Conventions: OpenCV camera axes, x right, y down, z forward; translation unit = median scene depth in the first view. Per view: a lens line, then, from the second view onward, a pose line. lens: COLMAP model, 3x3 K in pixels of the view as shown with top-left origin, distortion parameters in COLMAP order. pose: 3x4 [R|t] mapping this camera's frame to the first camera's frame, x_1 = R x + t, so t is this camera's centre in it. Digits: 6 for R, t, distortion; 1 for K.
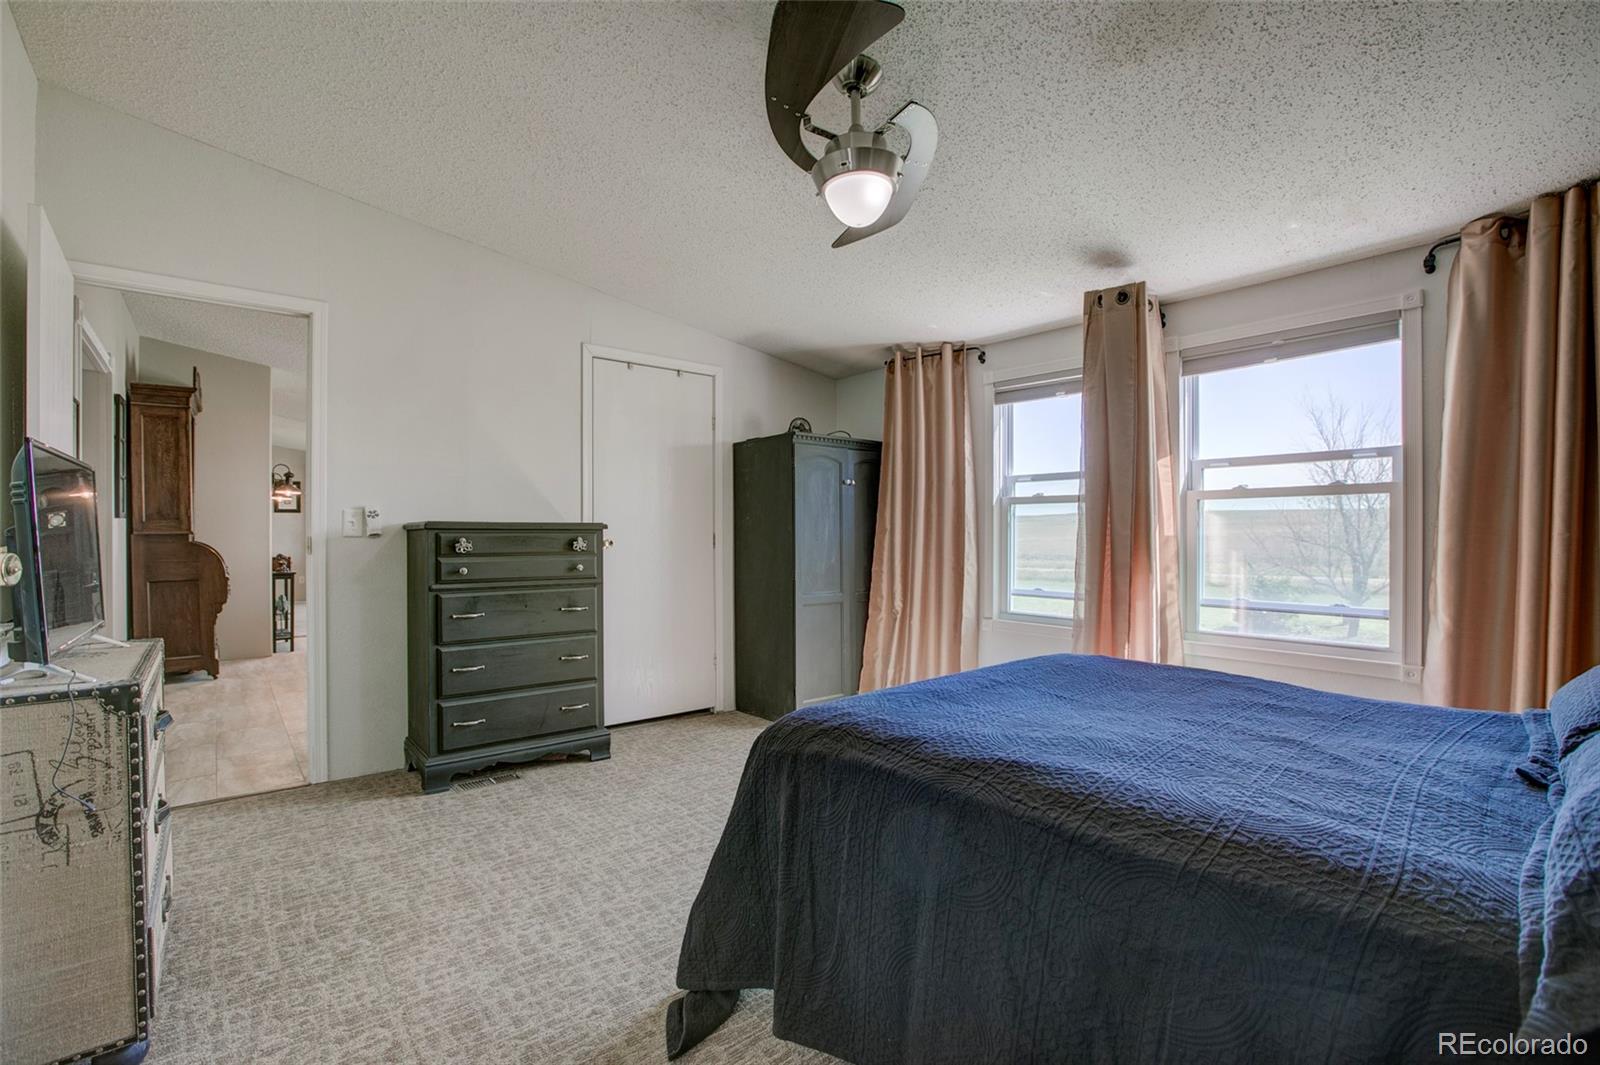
lens RADIAL K [[740.1, 0, 799.4], [0, 740.1, 530.6], [0, 0, 1]] dist [-0.030593, 0.000300]
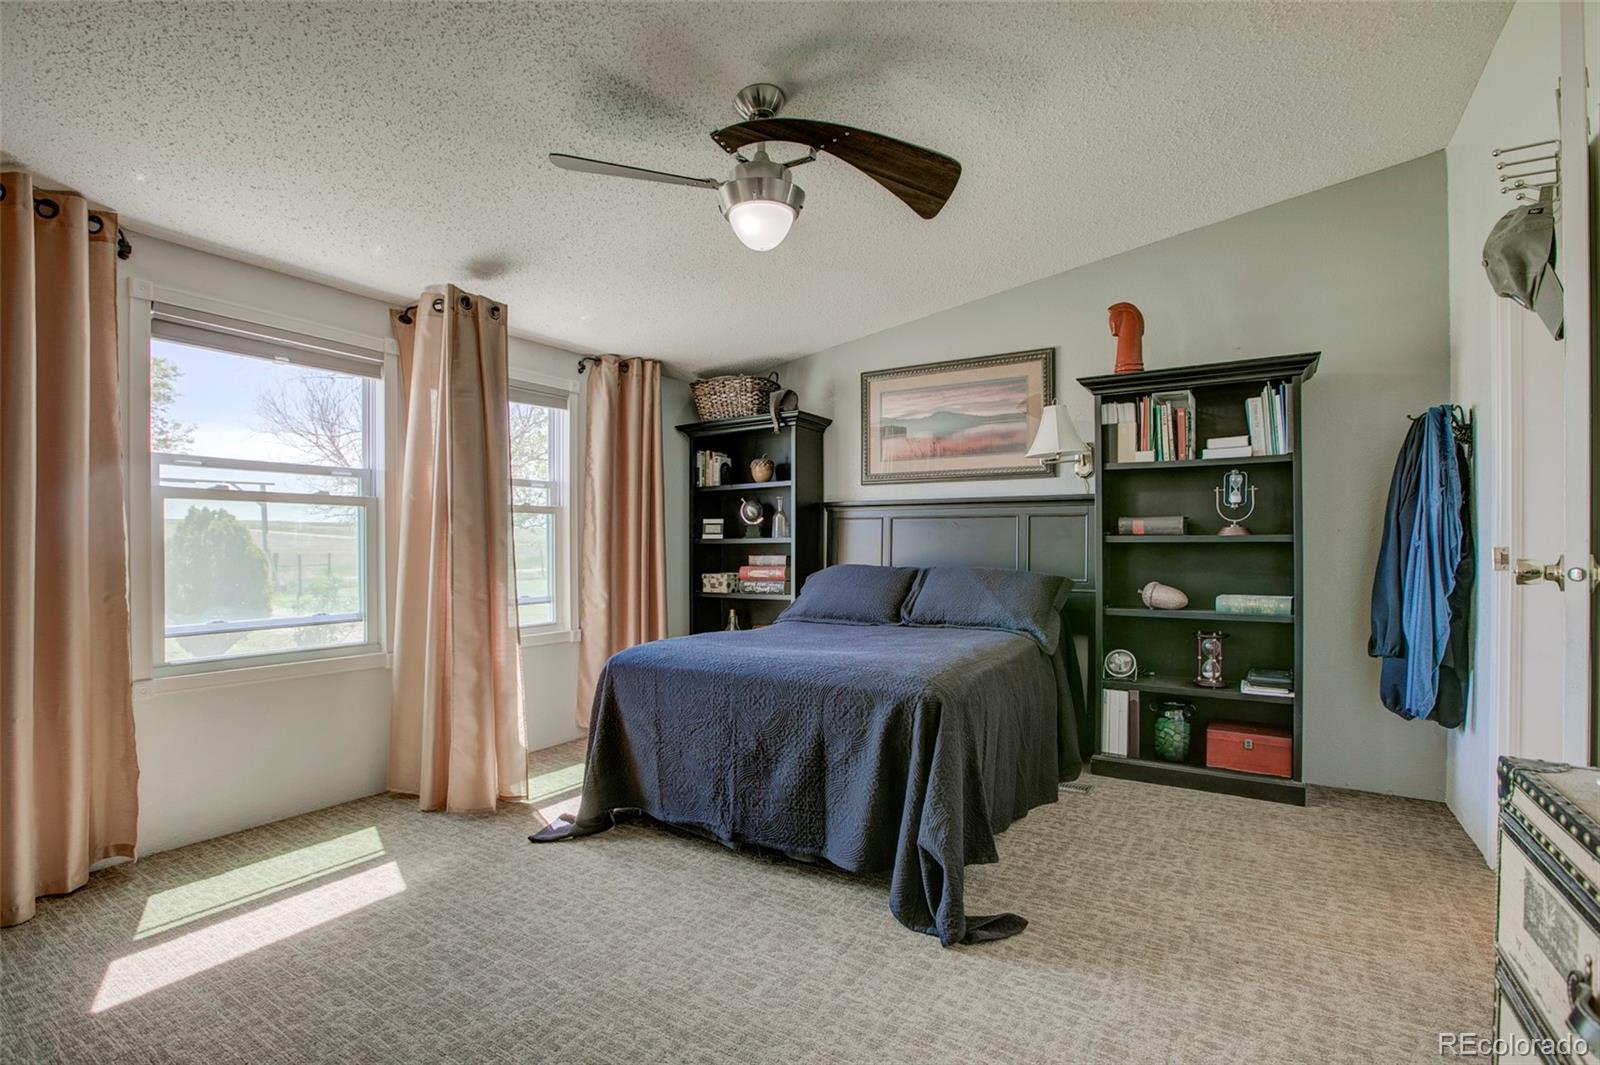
lens RADIAL K [[740.1, 0, 799.4], [0, 740.1, 530.6], [0, 0, 1]] dist [-0.030593, 0.000300]
pose [[-0.328781, 0.010066, 0.944353, -0.536943], [-0.003377, 0.999924, -0.011834, -0.000184], [-0.944400, -0.007080, -0.328722, 0.741765]]
